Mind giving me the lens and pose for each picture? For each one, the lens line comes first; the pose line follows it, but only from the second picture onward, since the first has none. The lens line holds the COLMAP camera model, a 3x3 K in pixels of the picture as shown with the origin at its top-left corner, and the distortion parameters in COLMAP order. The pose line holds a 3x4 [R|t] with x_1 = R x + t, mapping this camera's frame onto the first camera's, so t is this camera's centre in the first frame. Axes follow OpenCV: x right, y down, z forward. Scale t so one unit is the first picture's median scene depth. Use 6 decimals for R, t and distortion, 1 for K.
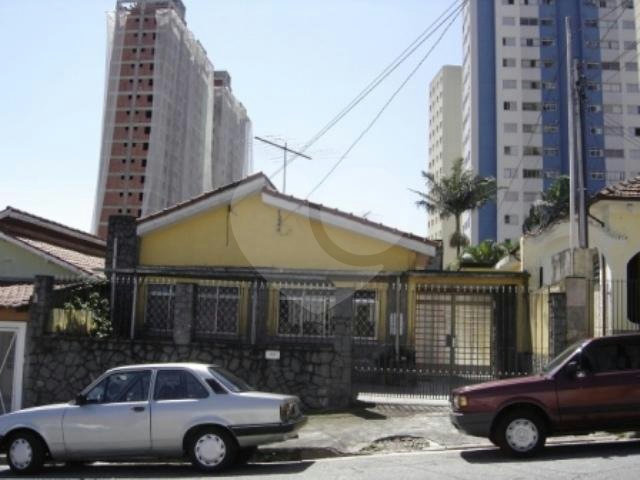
lens RADIAL K [[698.3, 0, 320.0], [0, 698.3, 240.0], [0, 0, 1]] dist [-0.131544, 0.003044]
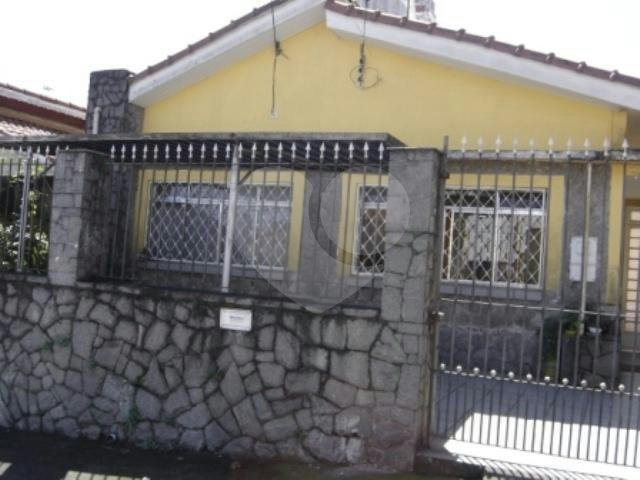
lens RADIAL K [[698.3, 0, 320.0], [0, 698.3, 240.0], [0, 0, 1]] dist [-0.131544, 0.003044]
pose [[0.954506, 0.020602, -0.297480, 0.098343], [0.005186, 0.996313, 0.085638, 0.084028], [0.298147, -0.083285, 0.950880, 0.629515]]
